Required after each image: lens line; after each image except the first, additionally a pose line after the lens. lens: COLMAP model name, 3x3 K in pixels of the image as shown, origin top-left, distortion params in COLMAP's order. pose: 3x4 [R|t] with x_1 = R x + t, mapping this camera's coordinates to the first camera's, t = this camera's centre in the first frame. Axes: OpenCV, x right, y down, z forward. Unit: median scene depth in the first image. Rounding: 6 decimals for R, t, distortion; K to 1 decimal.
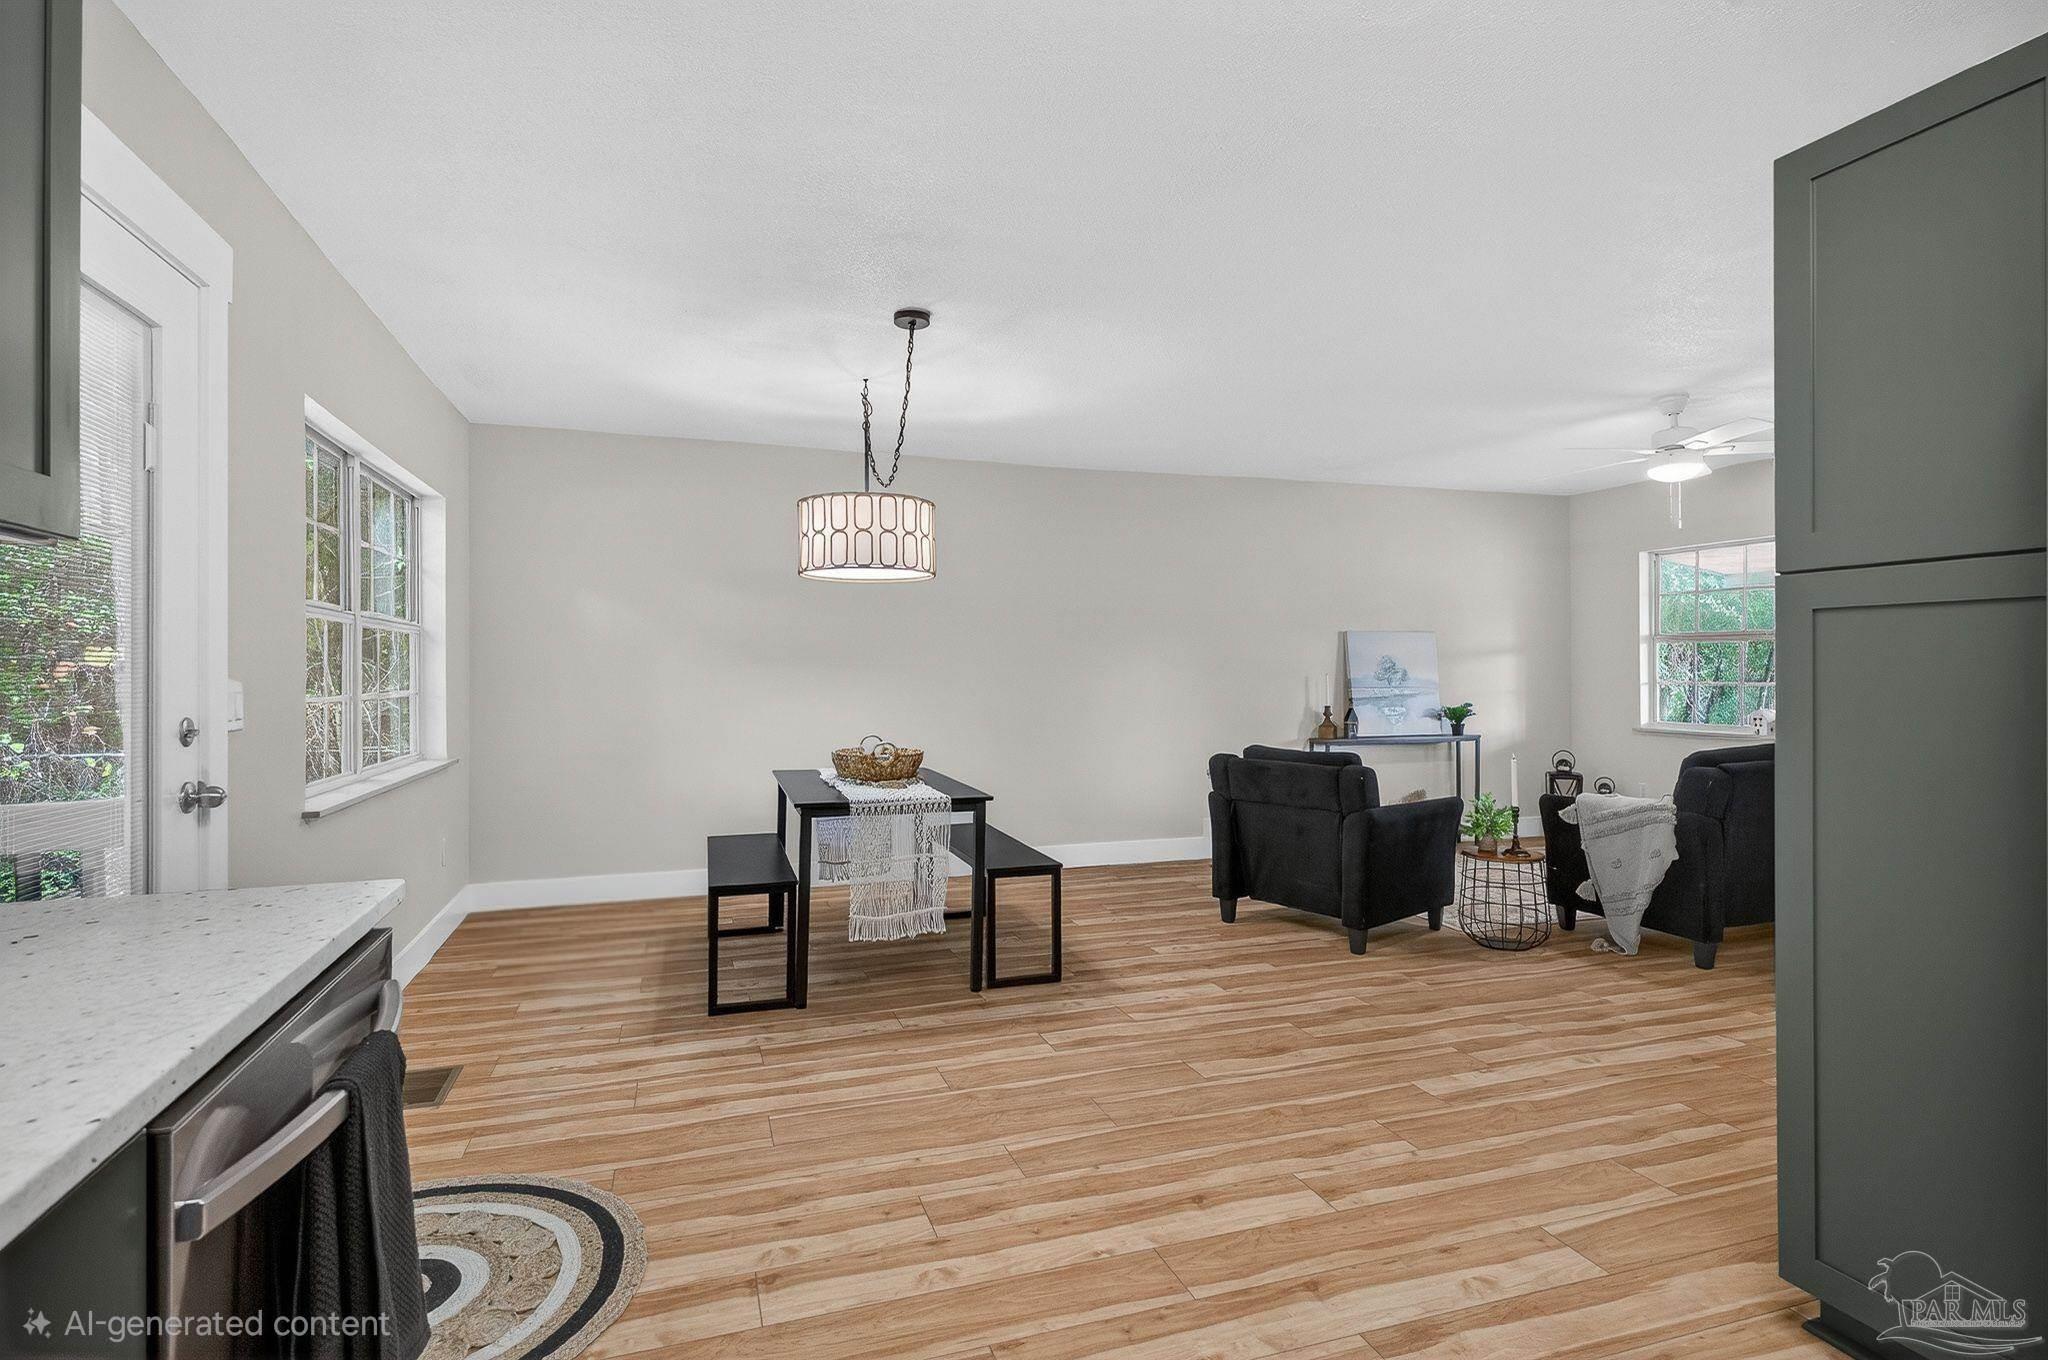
lens RADIAL K [[1031.0, 0, 1000.7], [0, 1031.0, 648.2], [0, 0, 1]] dist [0.005789, -0.005198]
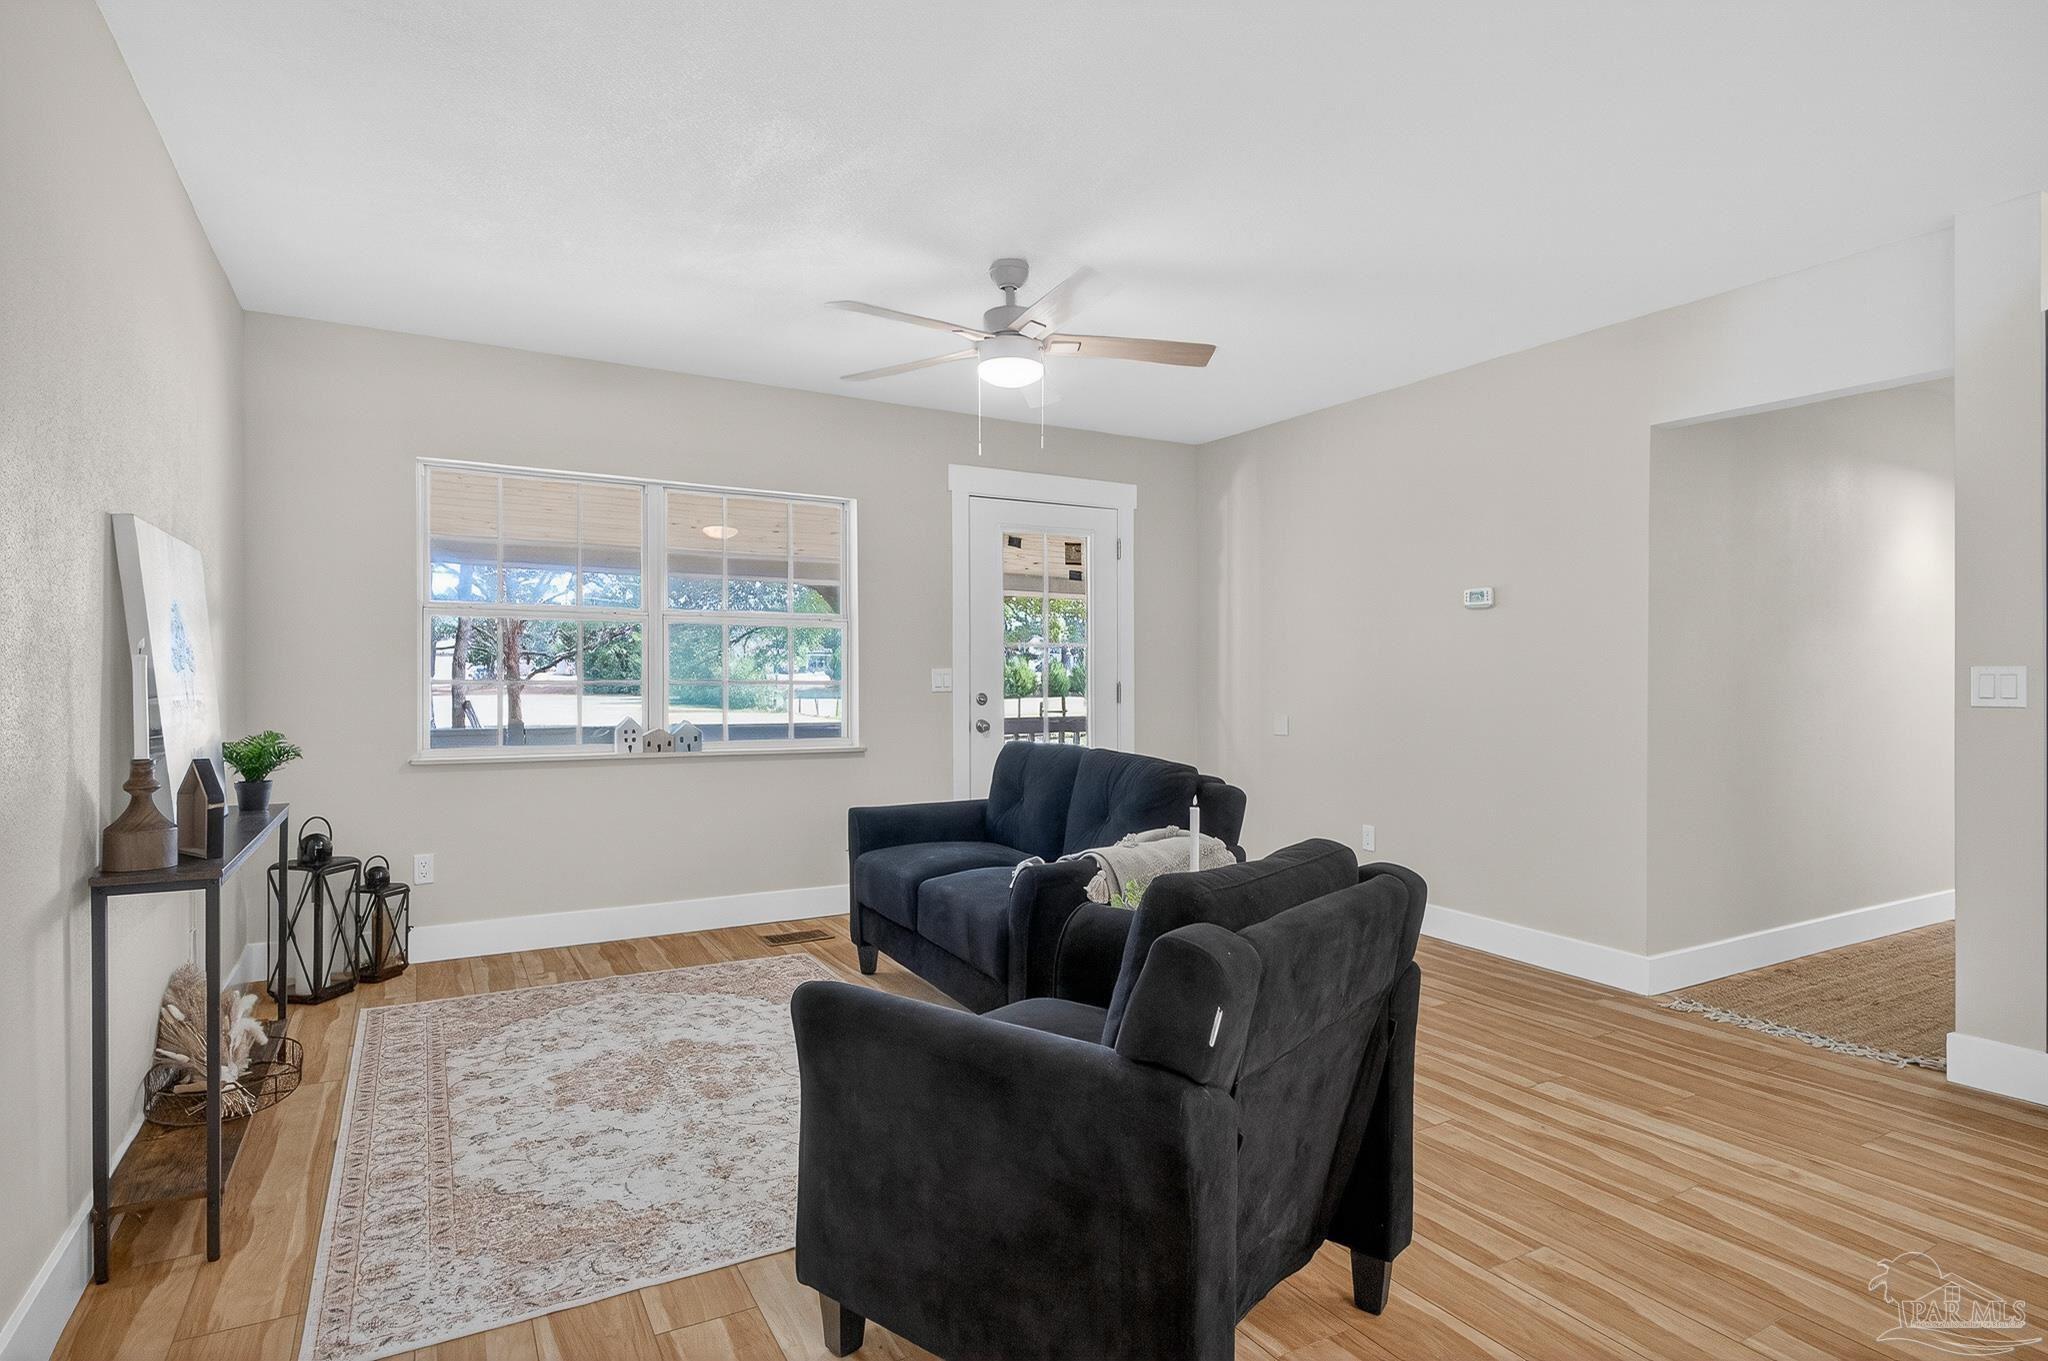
lens RADIAL K [[1031.0, 0, 1017.9], [0, 1031.0, 686.5], [0, 0, 1]] dist [0.005789, -0.005198]
pose [[-0.198565, -0.004428, 0.980078, -0.040930], [-0.025087, 0.999685, -0.000566, 0.044005], [-0.979767, -0.024699, -0.198614, 1.241535]]
